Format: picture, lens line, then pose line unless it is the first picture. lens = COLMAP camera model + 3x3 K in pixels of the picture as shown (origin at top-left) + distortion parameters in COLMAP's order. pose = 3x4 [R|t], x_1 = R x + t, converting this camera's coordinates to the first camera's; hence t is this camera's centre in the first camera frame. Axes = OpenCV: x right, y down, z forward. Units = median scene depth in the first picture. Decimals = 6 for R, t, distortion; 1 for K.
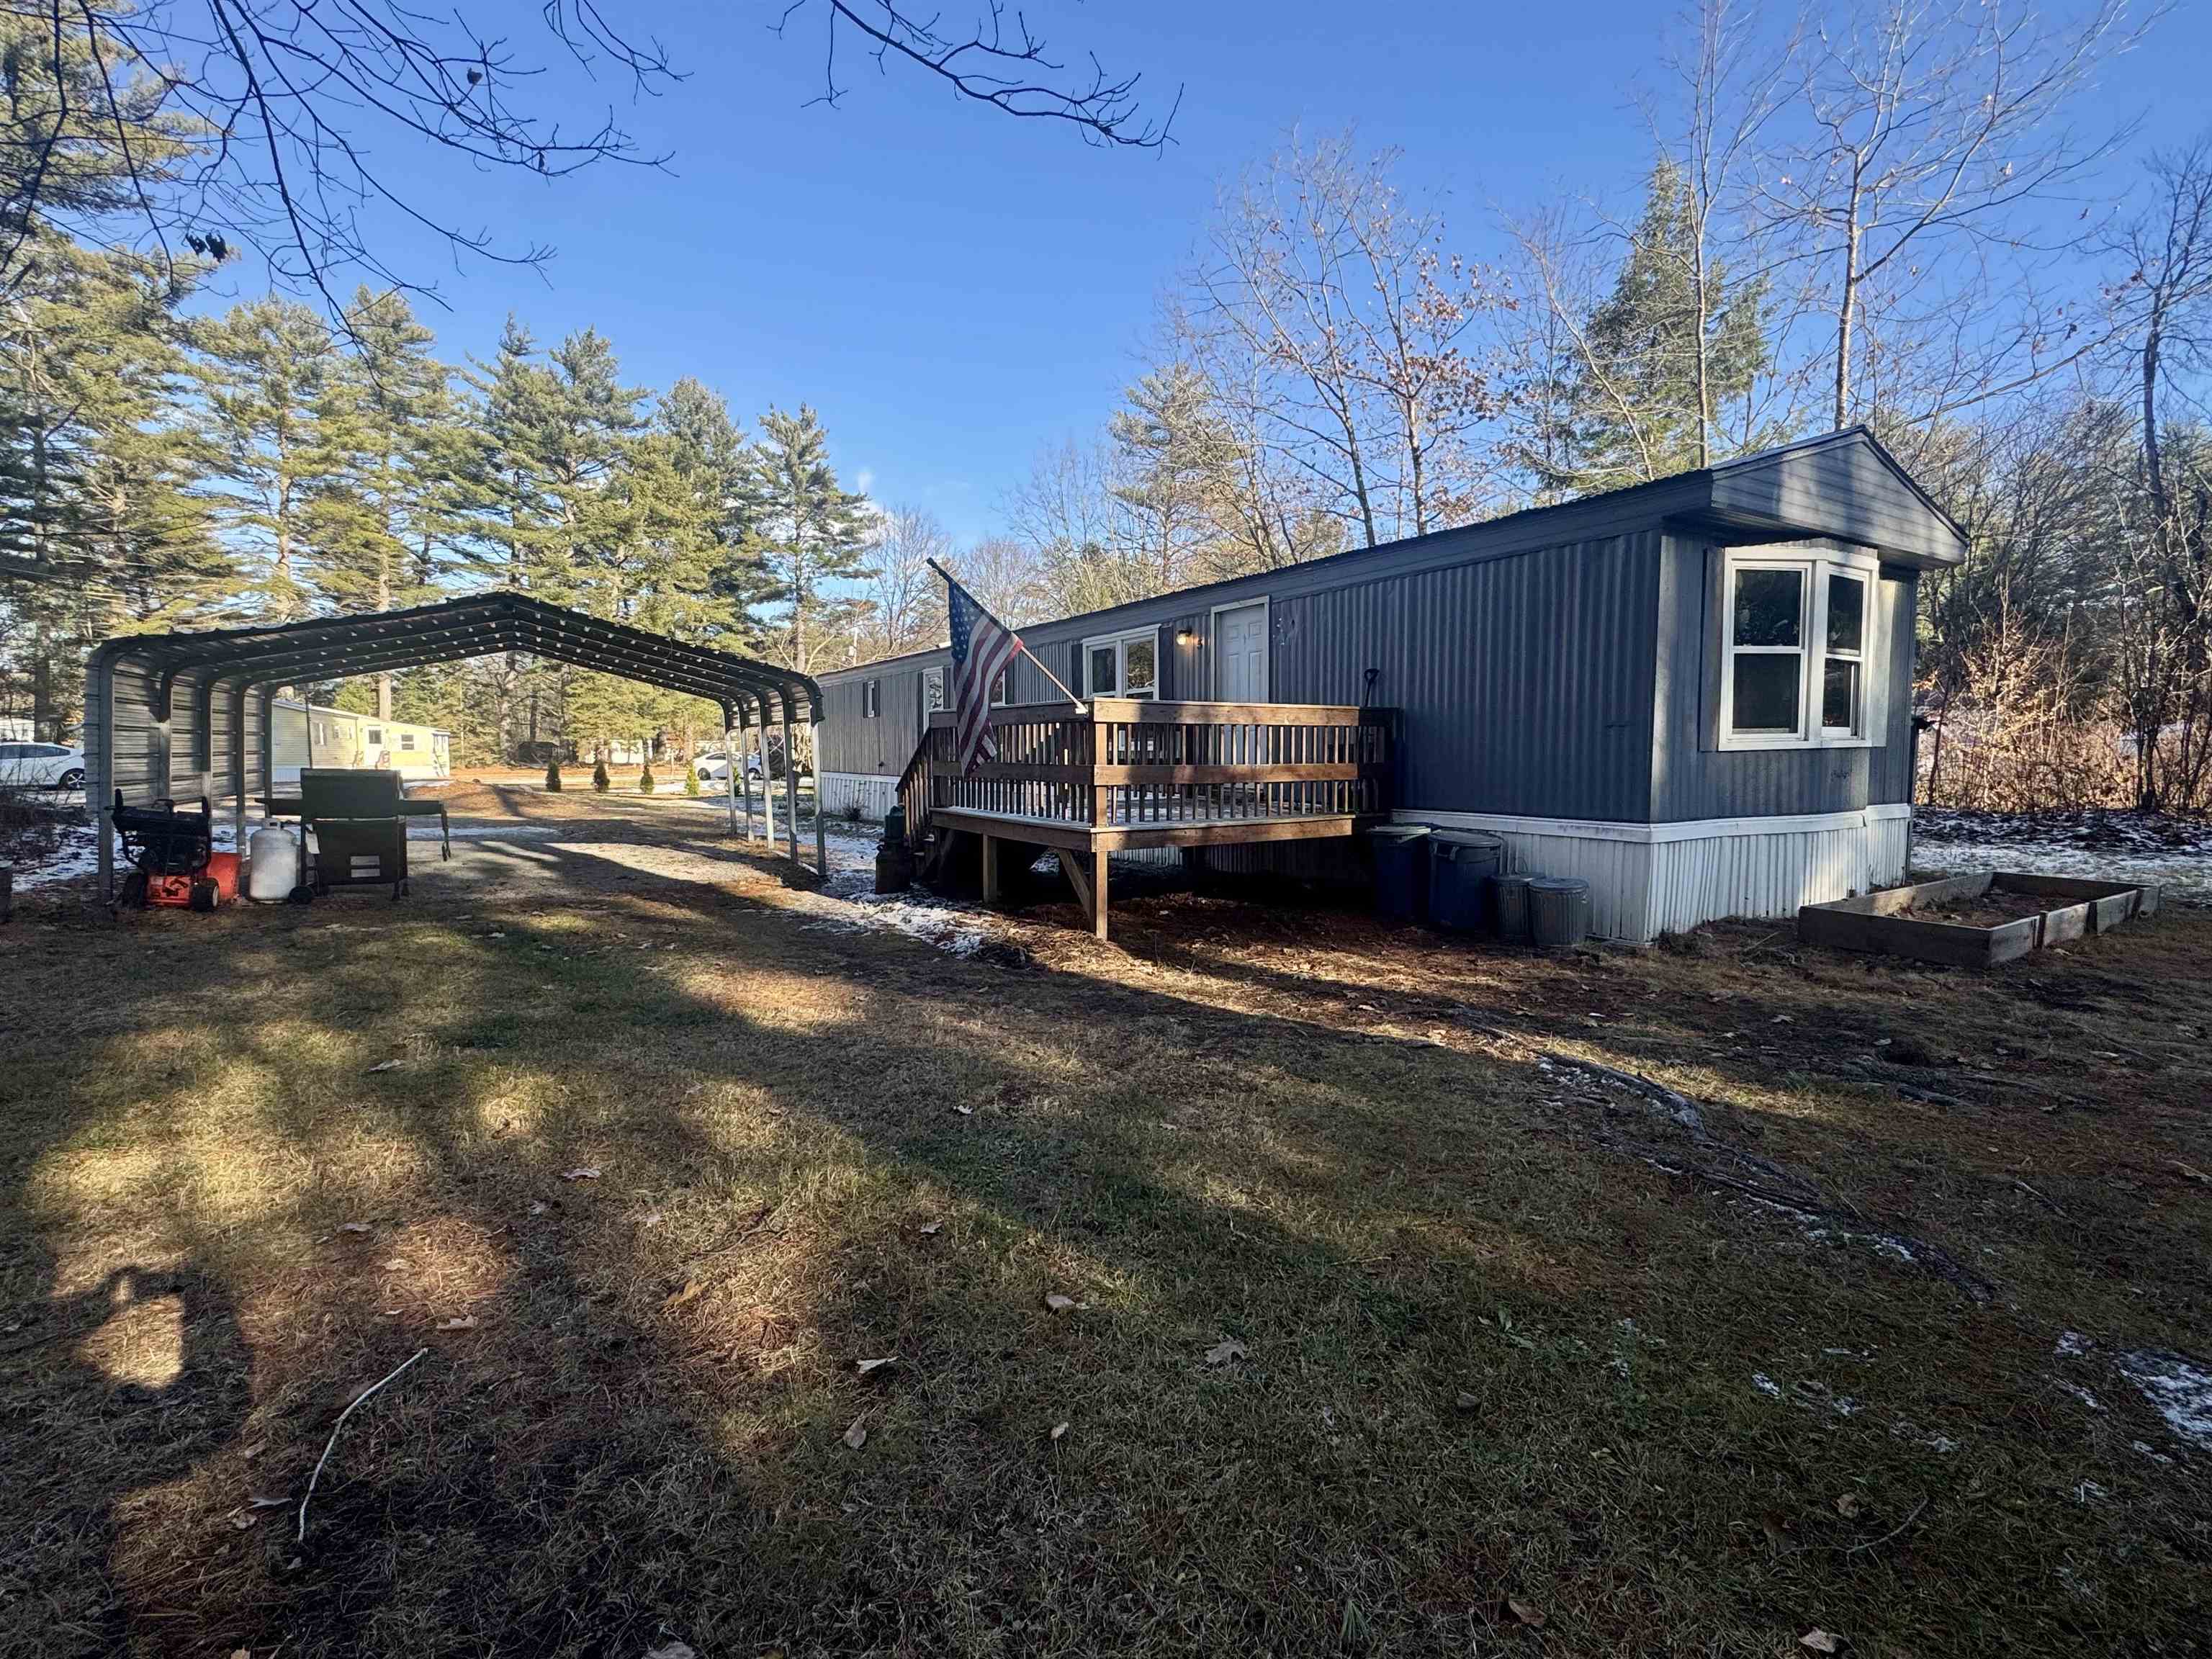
lens RADIAL K [[970.8, 0, 1108.5], [0, 970.8, 823.9], [0, 0, 1]] dist [-0.002446, 0.000995]
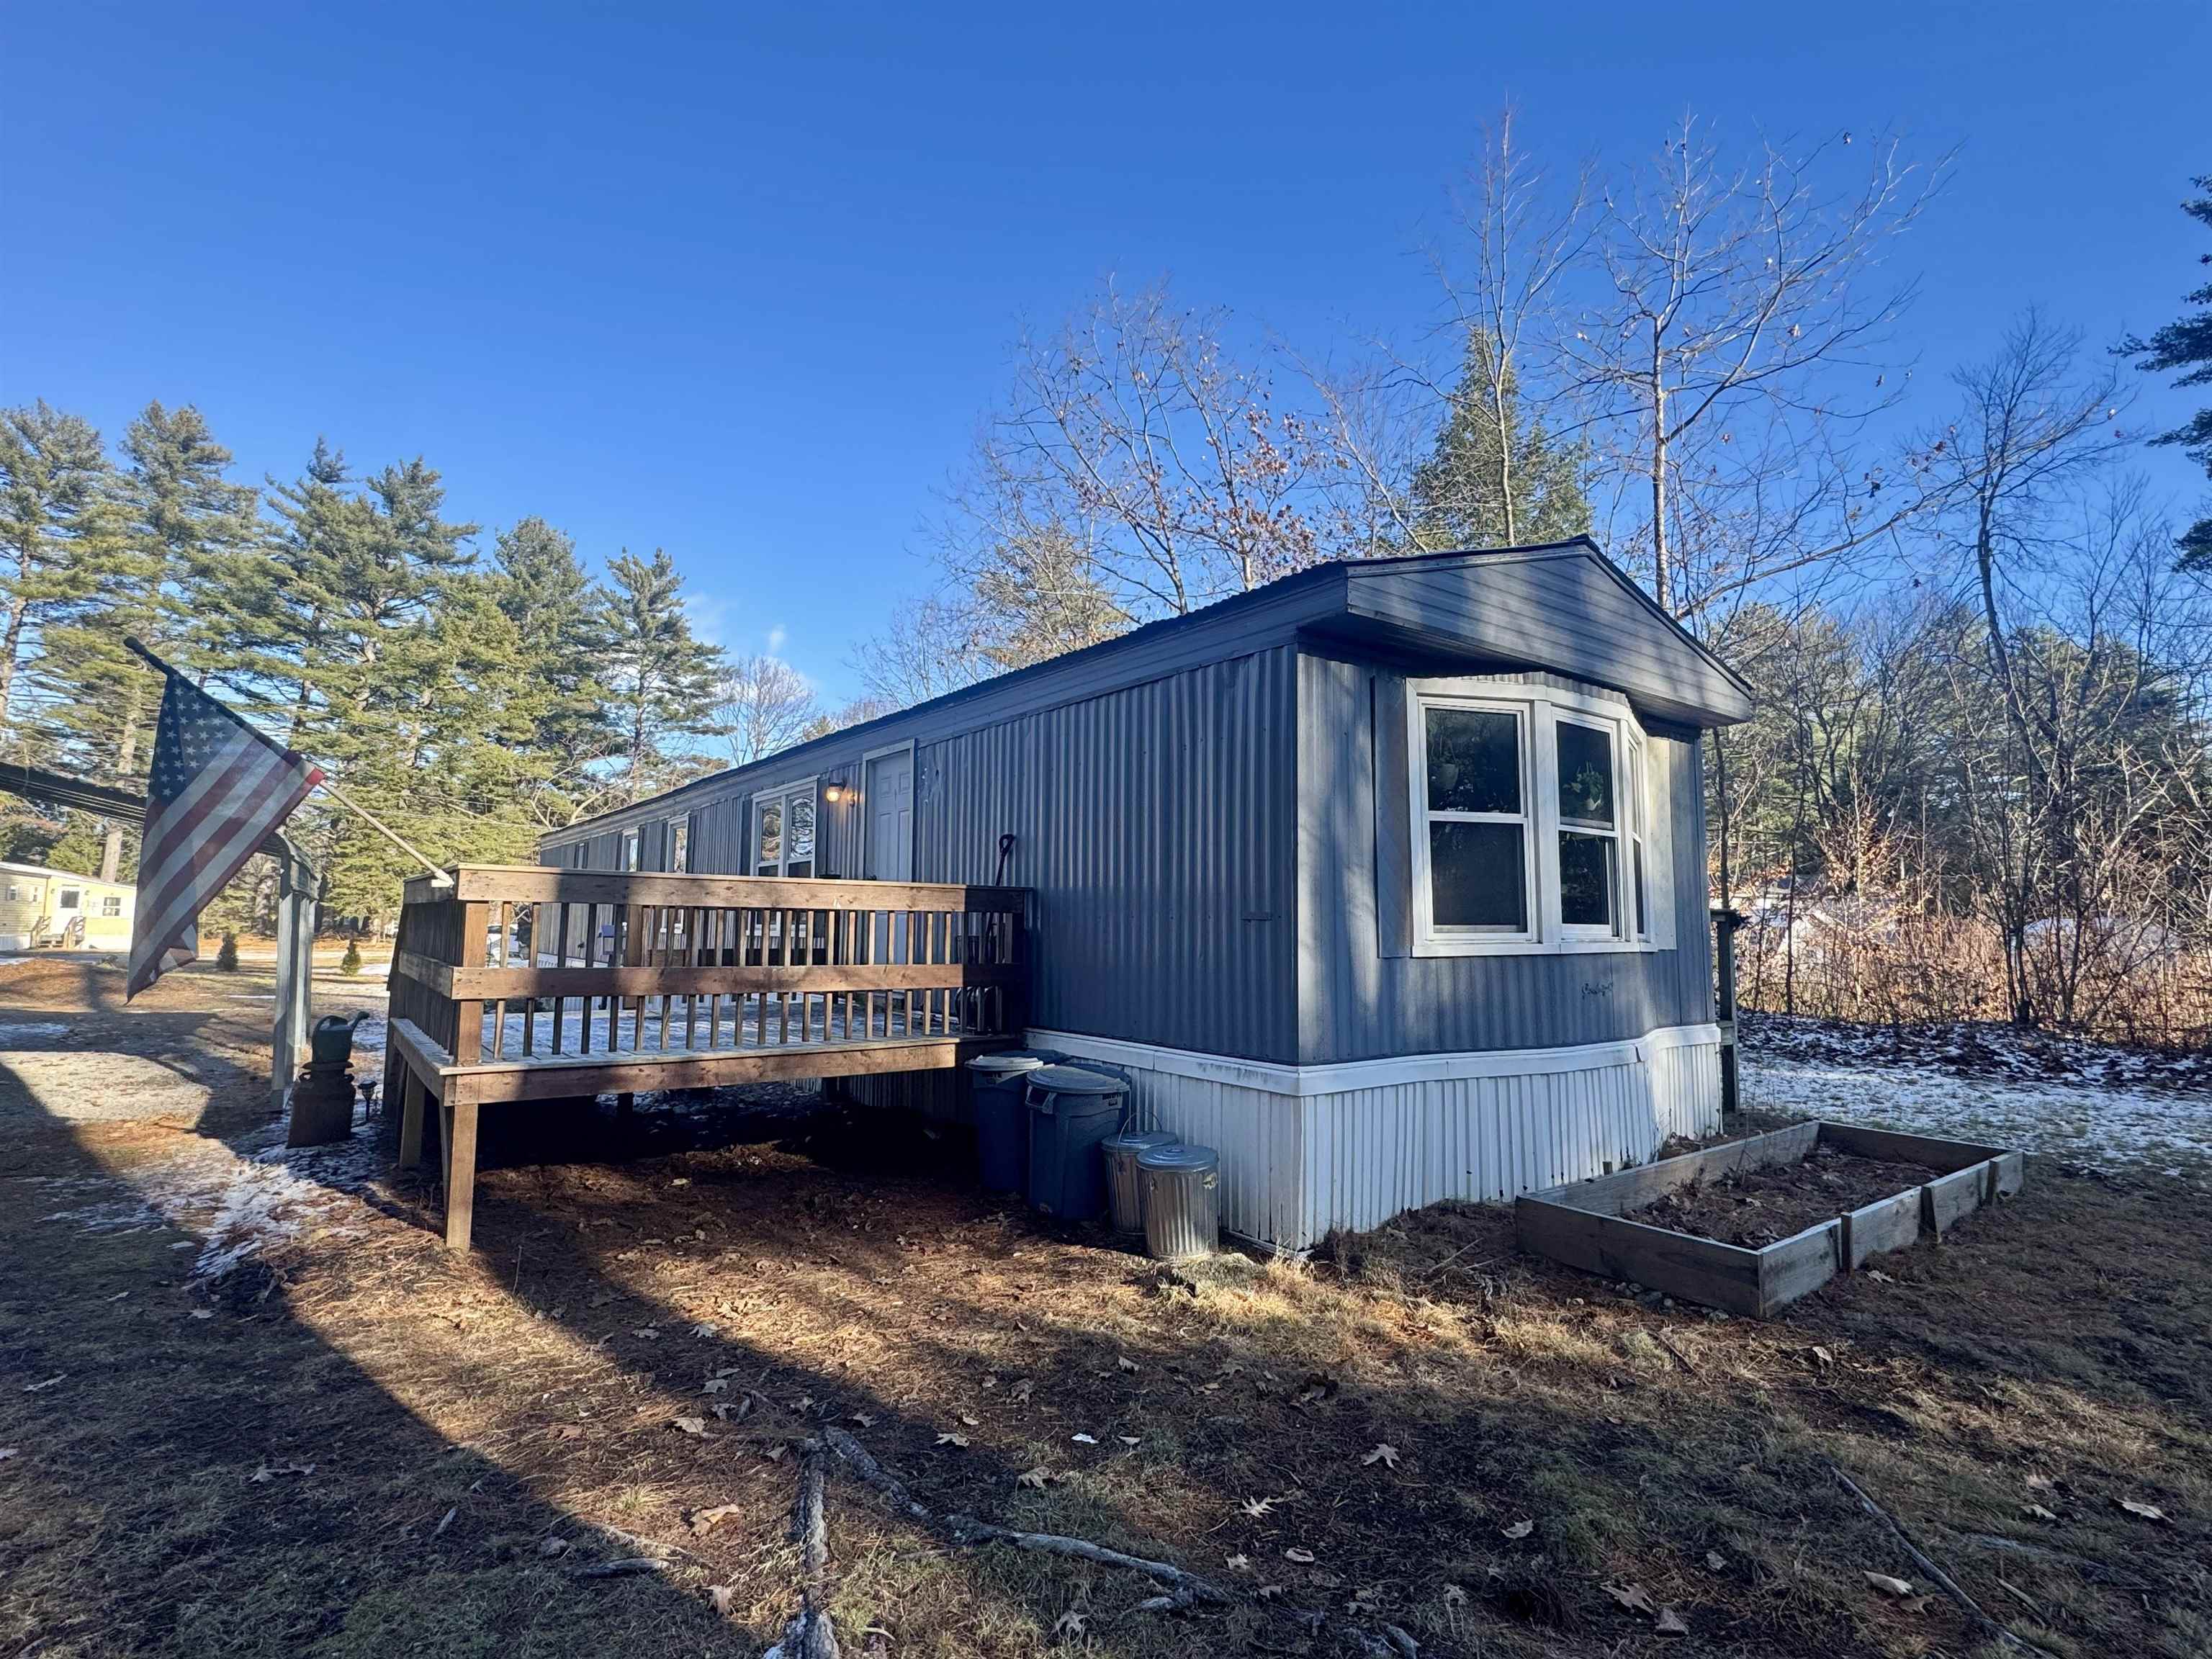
lens RADIAL K [[1050.7, 0, 1102.3], [0, 1050.7, 829.9], [0, 0, 1]] dist [0.000826, 0.000437]
pose [[0.996036, 0.022660, 0.086015, 0.183961], [-0.007876, 0.985675, -0.168471, -0.019483], [-0.088600, 0.167126, 0.981947, 0.140095]]
